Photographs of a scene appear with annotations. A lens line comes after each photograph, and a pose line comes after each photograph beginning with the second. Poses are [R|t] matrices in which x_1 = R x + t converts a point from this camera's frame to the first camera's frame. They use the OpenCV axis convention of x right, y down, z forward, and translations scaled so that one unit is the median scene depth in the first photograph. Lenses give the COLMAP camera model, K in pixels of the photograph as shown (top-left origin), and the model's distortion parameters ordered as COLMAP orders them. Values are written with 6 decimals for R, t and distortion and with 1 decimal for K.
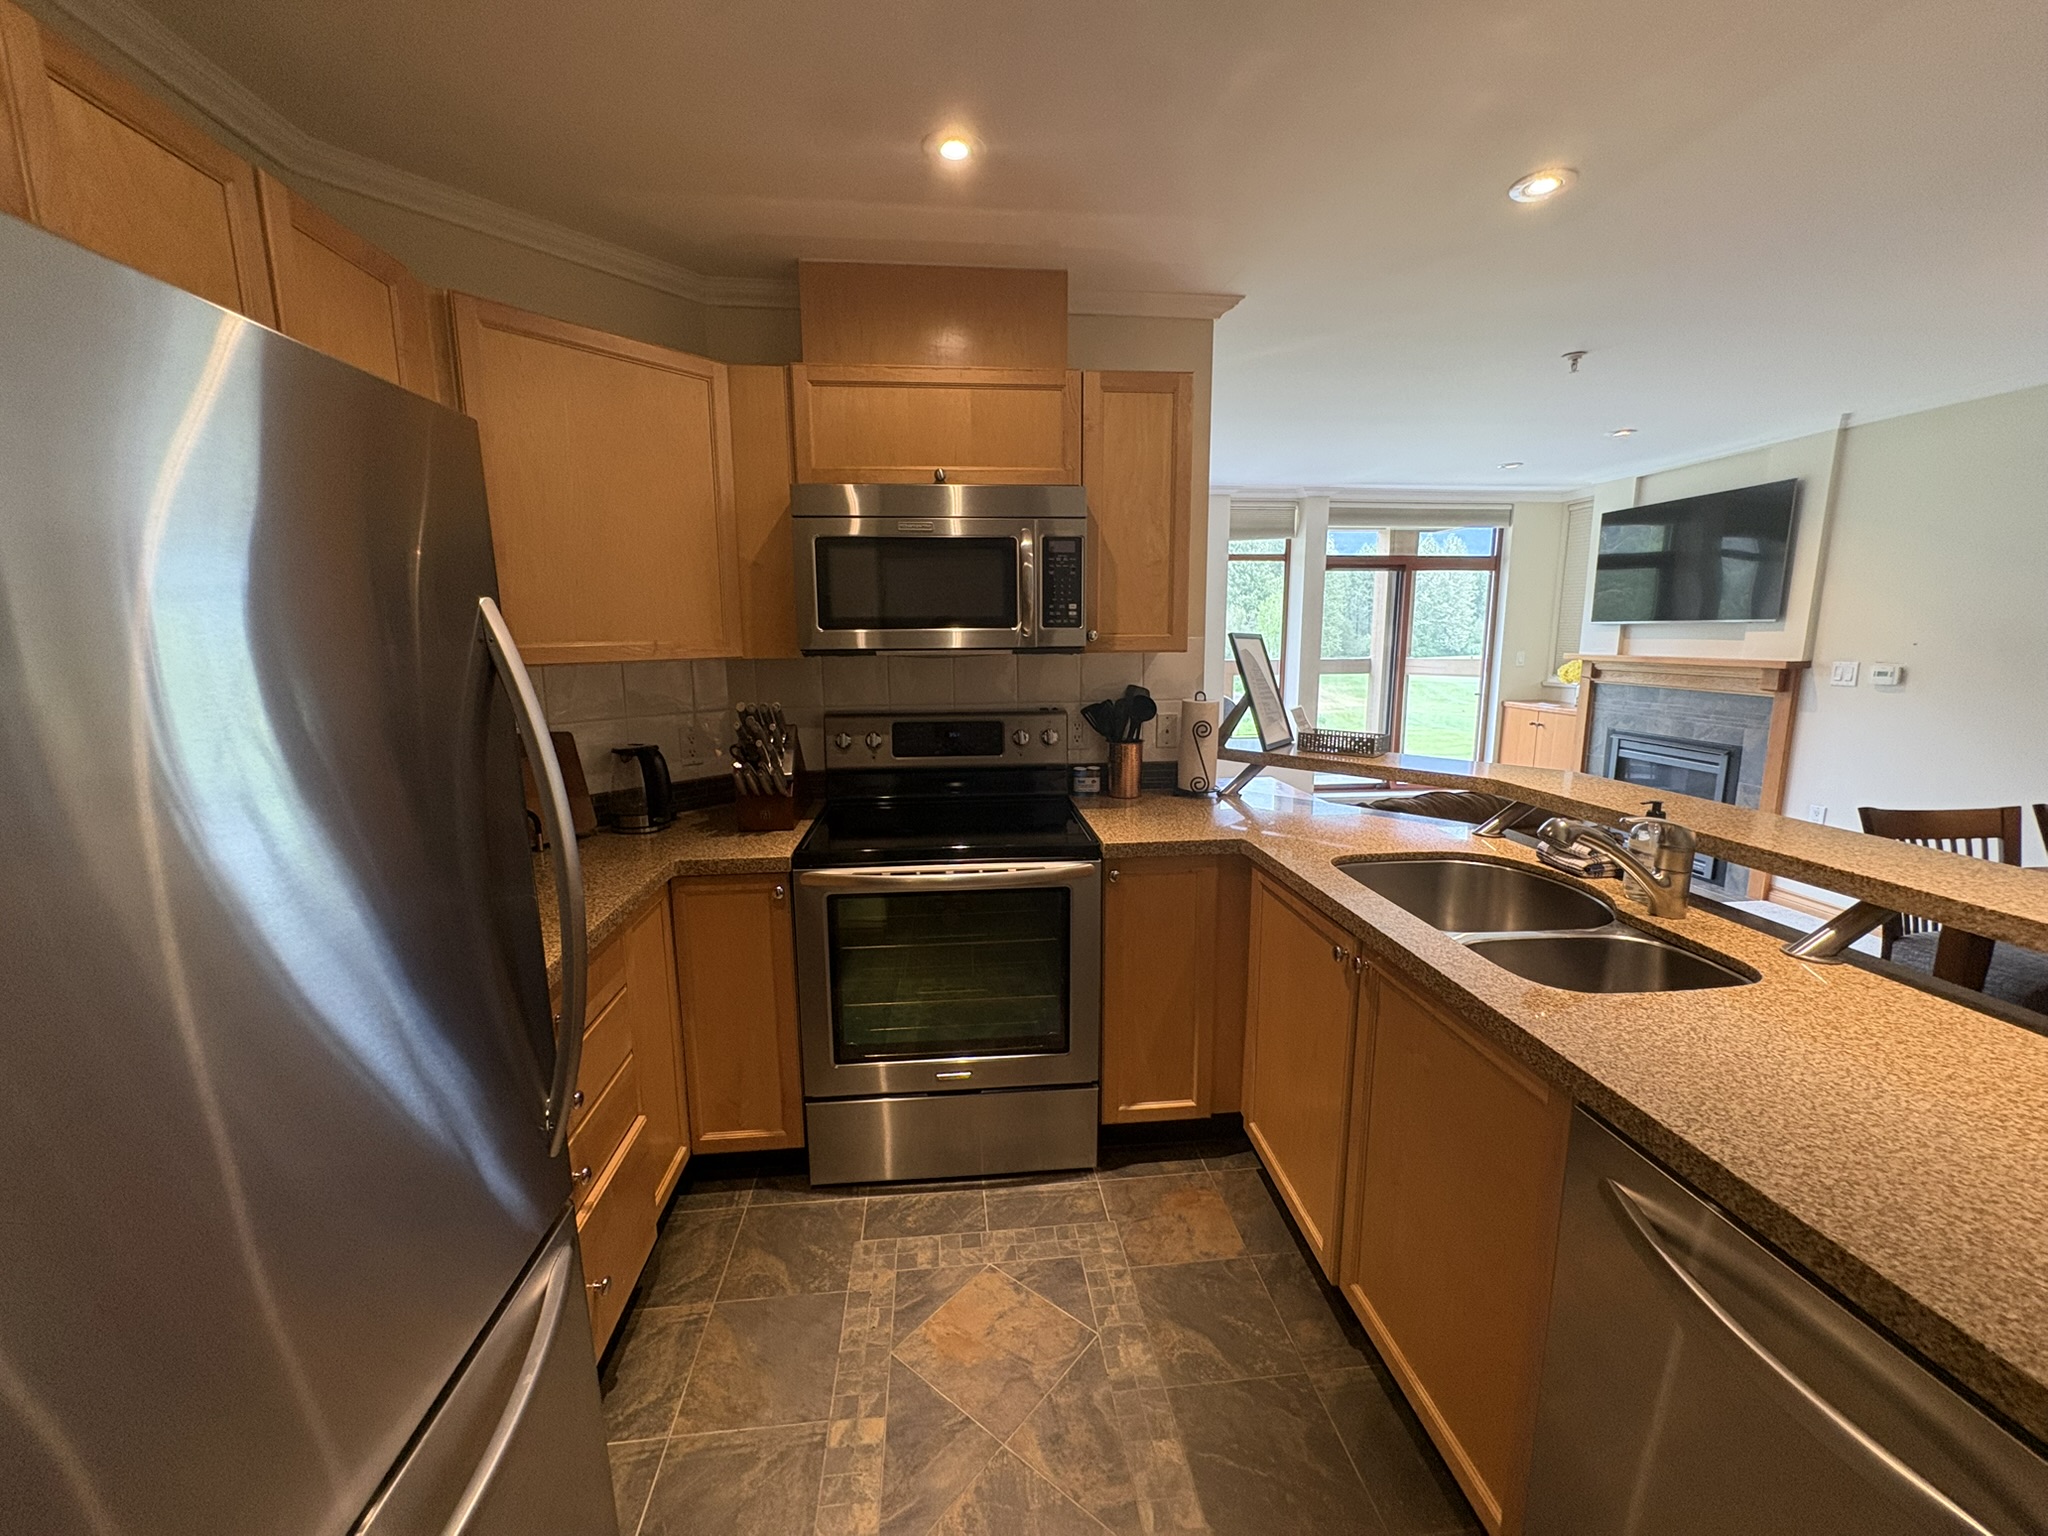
lens RADIAL K [[813.4, 0, 1025.0], [0, 813.4, 763.6], [0, 0, 1]] dist [0.001308, -0.000301]
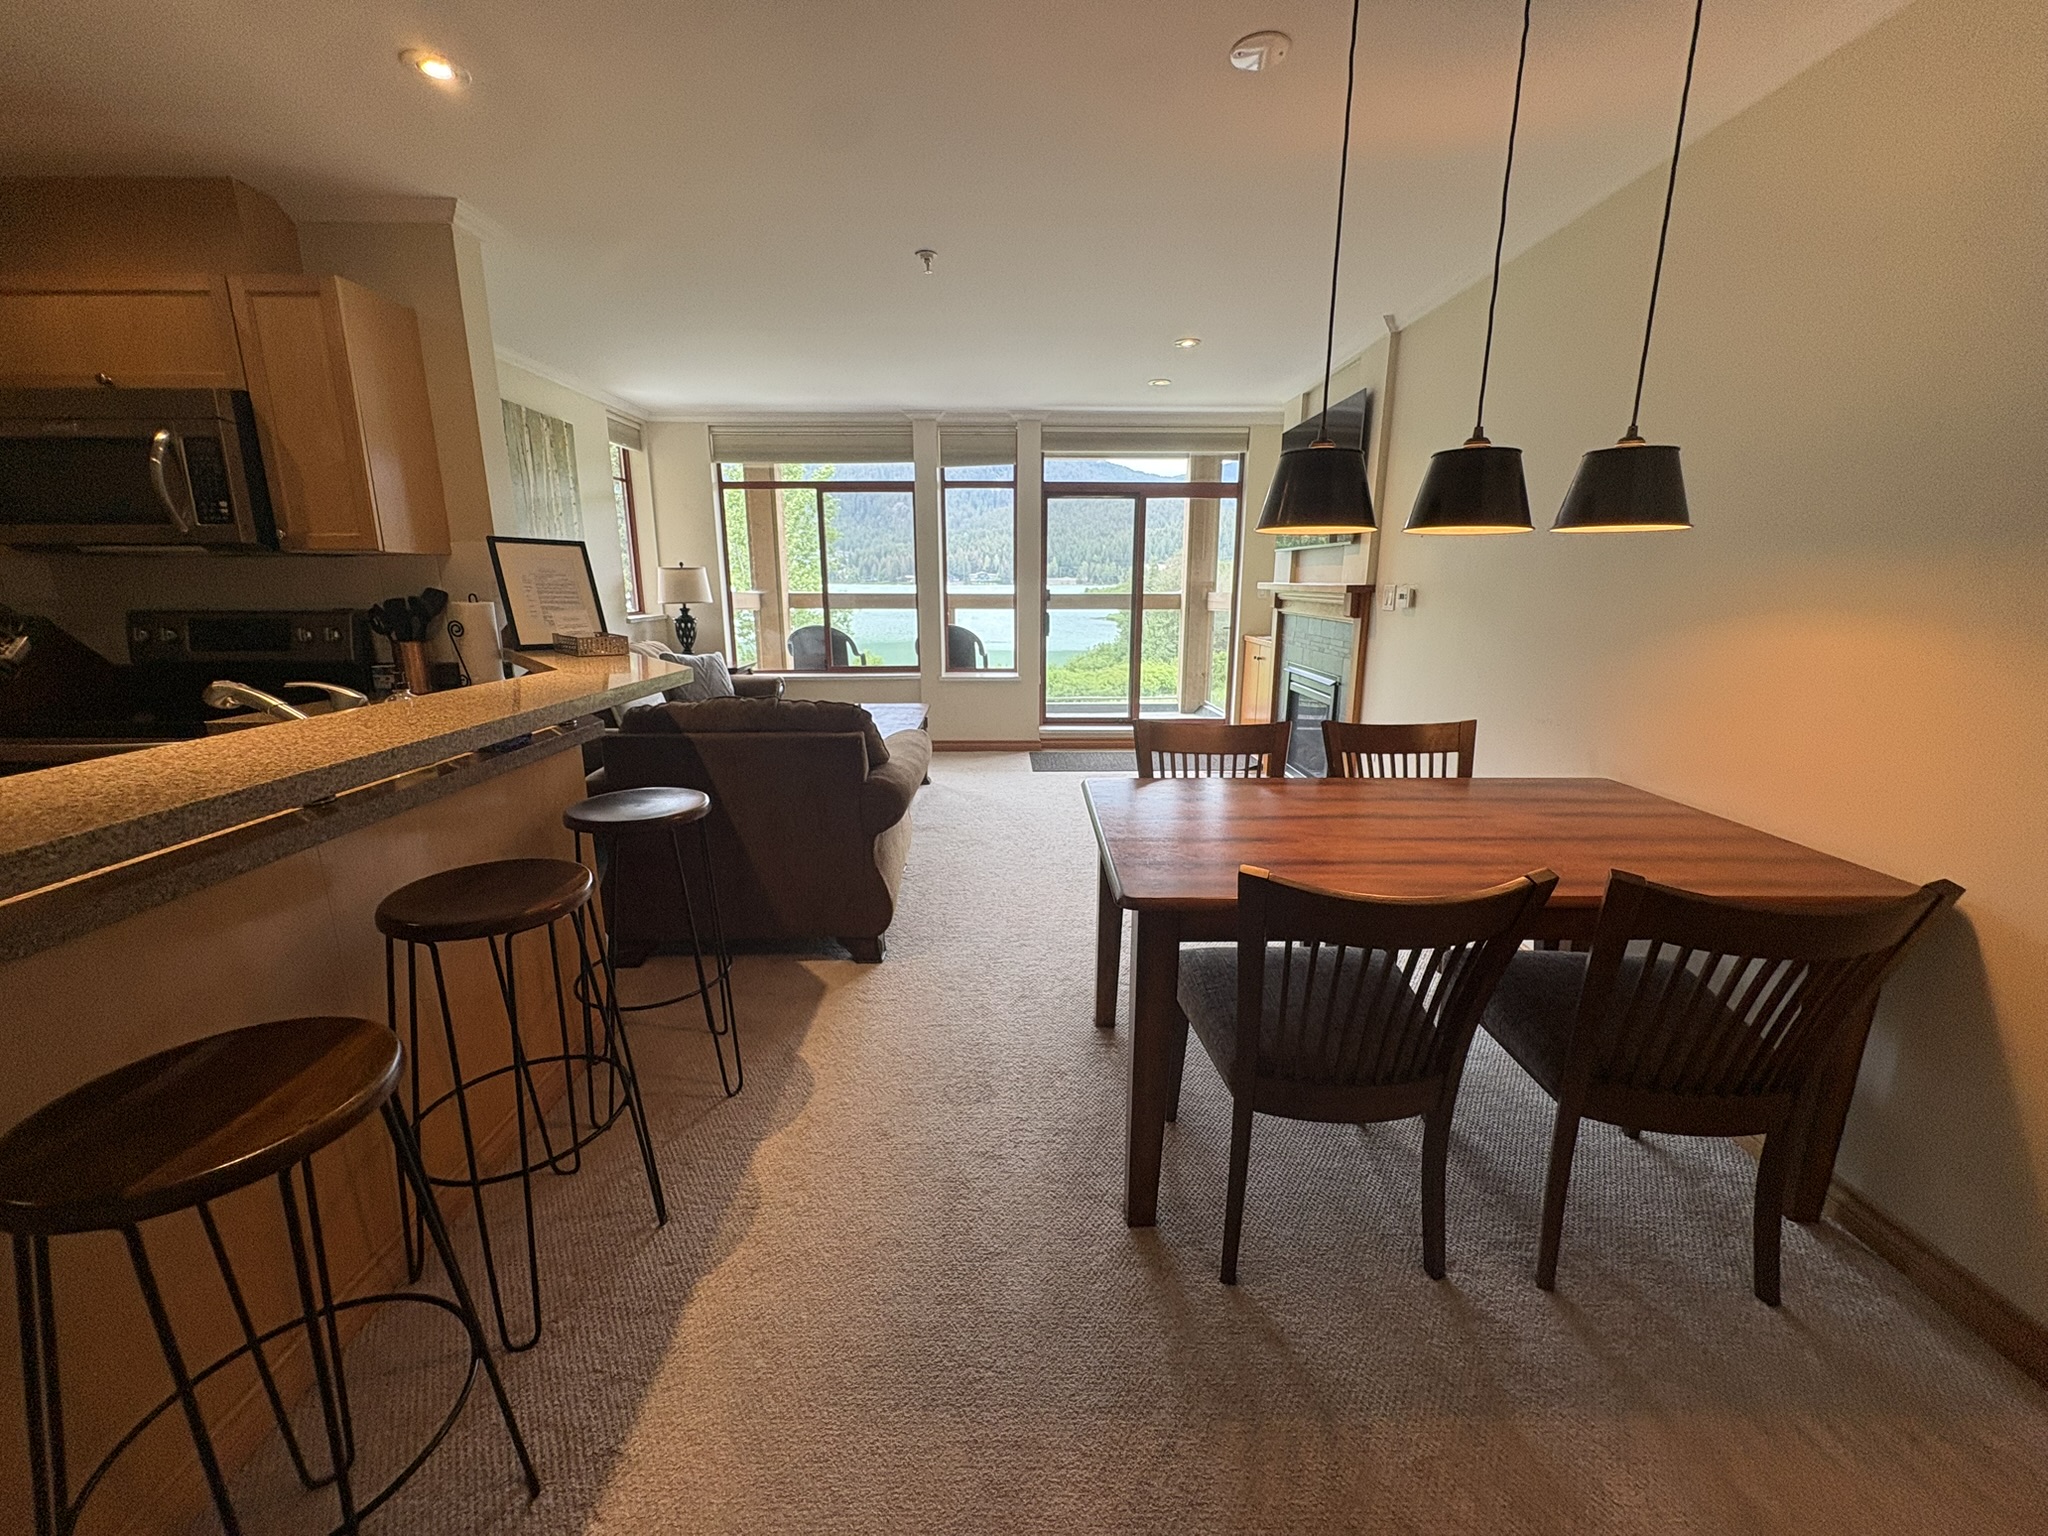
lens RADIAL K [[813.4, 0, 1024.0], [0, 813.4, 762.2], [0, 0, 1]] dist [0.001308, -0.000301]
pose [[0.996167, 0.025057, -0.083807, 1.180738], [-0.019920, 0.997903, 0.061588, 0.057271], [0.085174, -0.059682, 0.994577, 0.006805]]
